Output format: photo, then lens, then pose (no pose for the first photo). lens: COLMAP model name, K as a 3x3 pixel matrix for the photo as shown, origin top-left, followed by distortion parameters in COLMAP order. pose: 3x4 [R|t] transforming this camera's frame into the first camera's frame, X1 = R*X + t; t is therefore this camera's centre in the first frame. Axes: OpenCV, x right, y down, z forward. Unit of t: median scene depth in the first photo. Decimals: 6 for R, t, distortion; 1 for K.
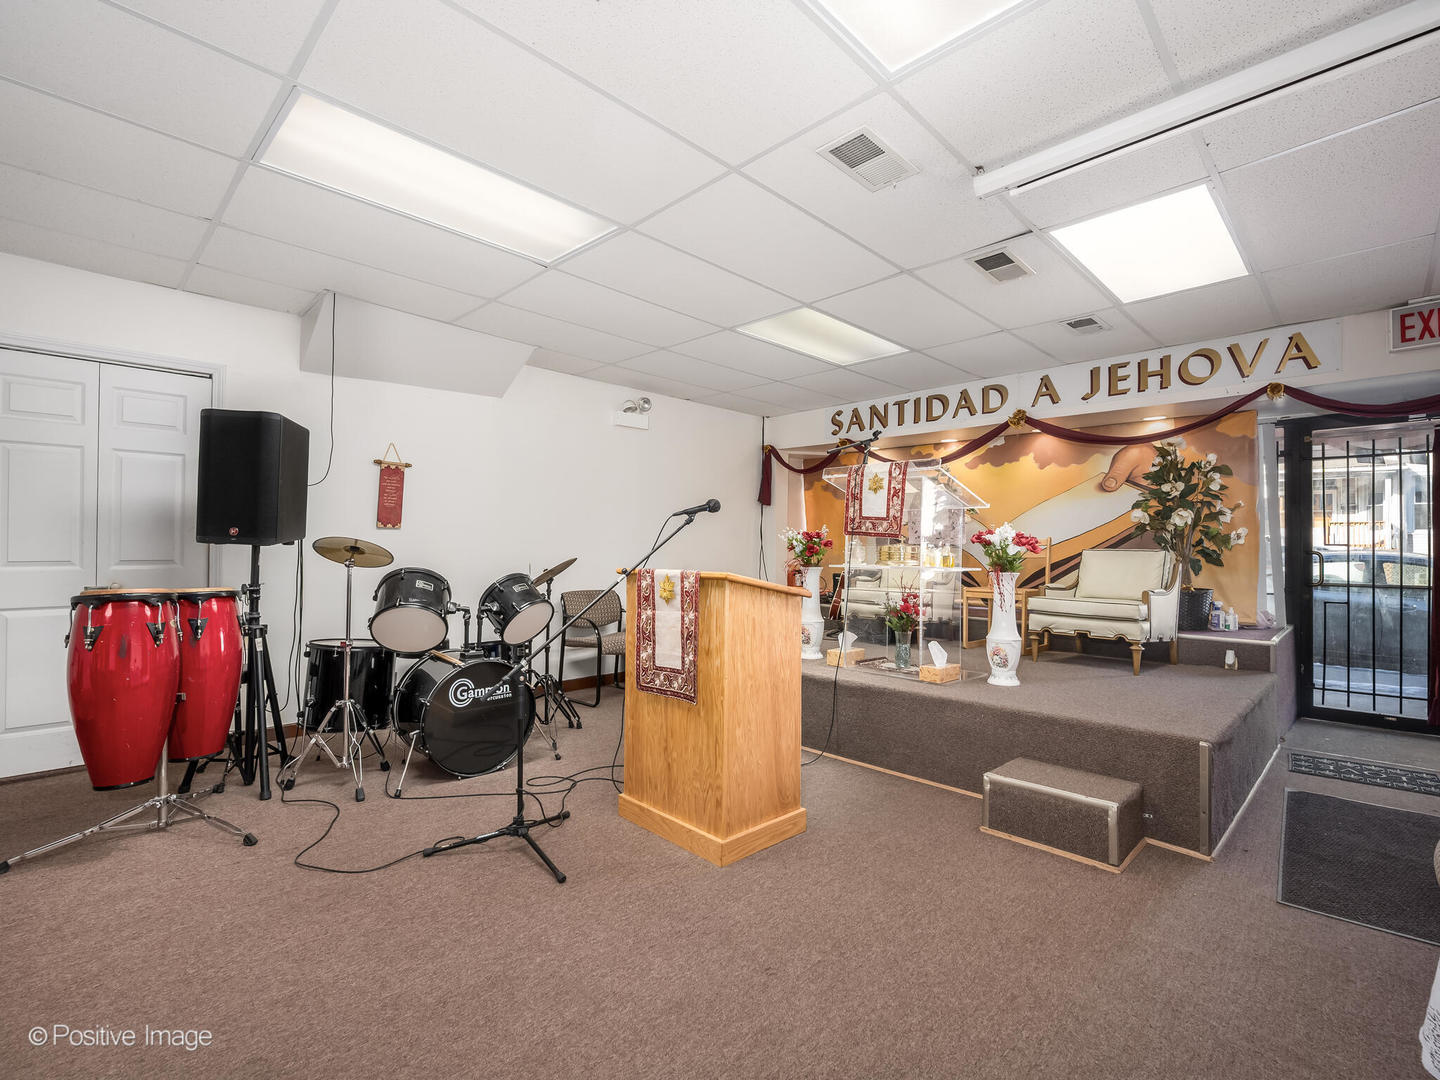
lens RADIAL K [[665.2, 0, 720.0], [0, 665.2, 540.0], [0, 0, 1]] dist [-0.000424, -0.000374]
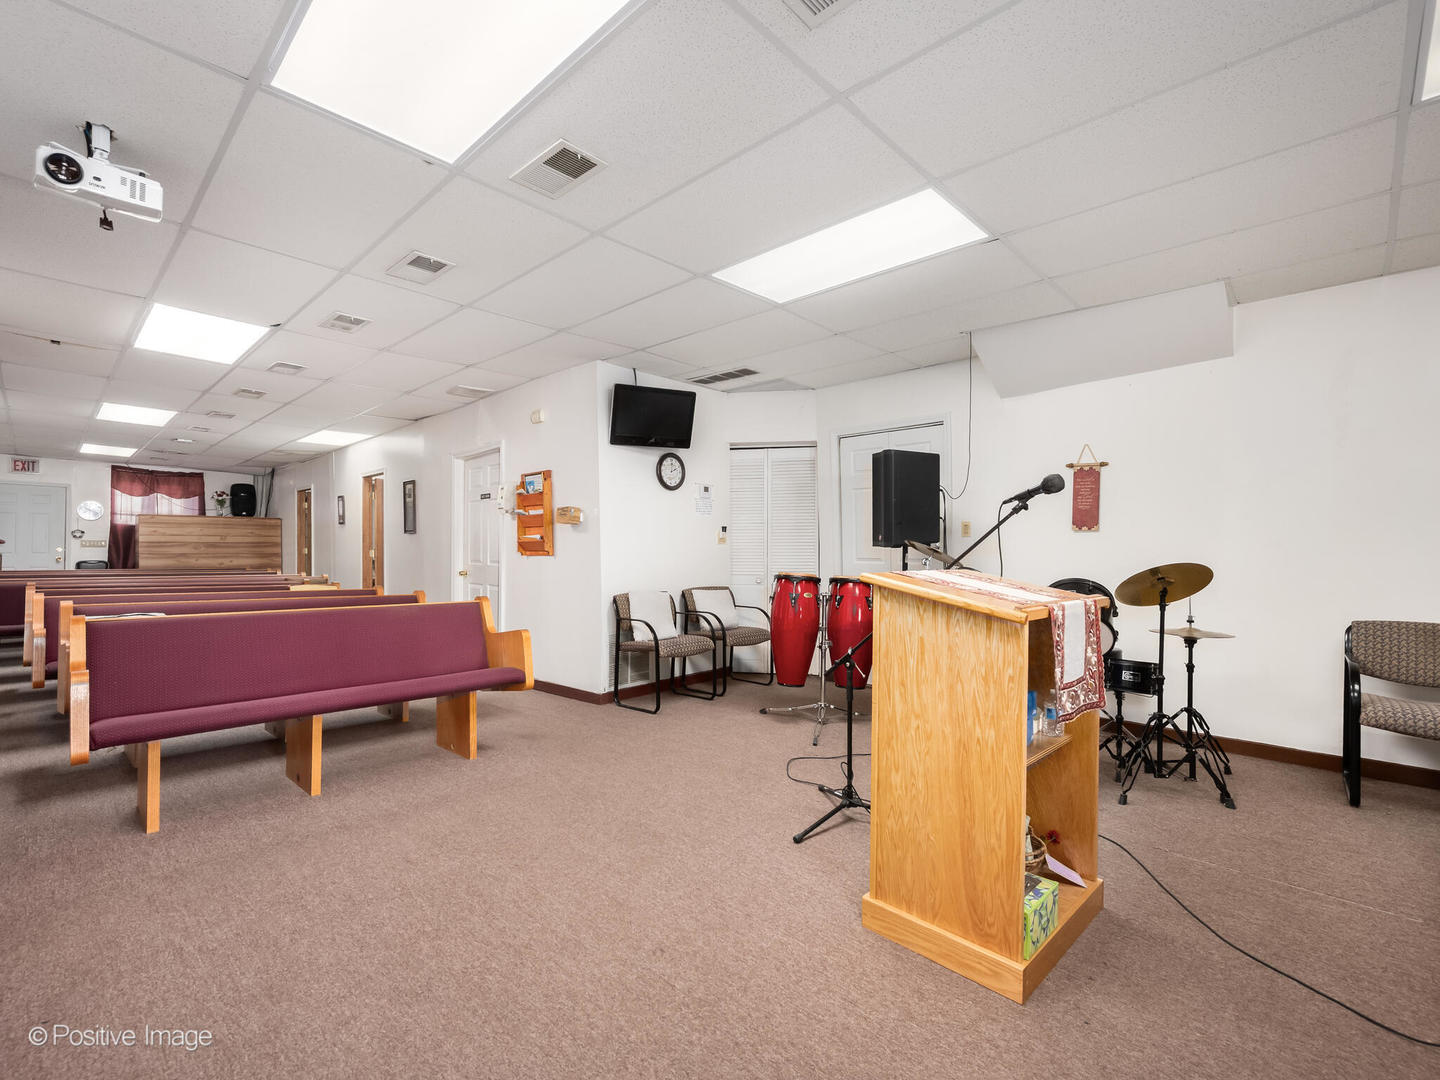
lens RADIAL K [[637.1, 0, 713.2], [0, 637.1, 539.2], [0, 0, 1]] dist [-0.008349, 0.000291]
pose [[0.033162, -0.020279, -0.999244, 0.732550], [0.002871, 0.999792, -0.020195, 0.020643], [0.999446, -0.002199, 0.033214, 0.719687]]
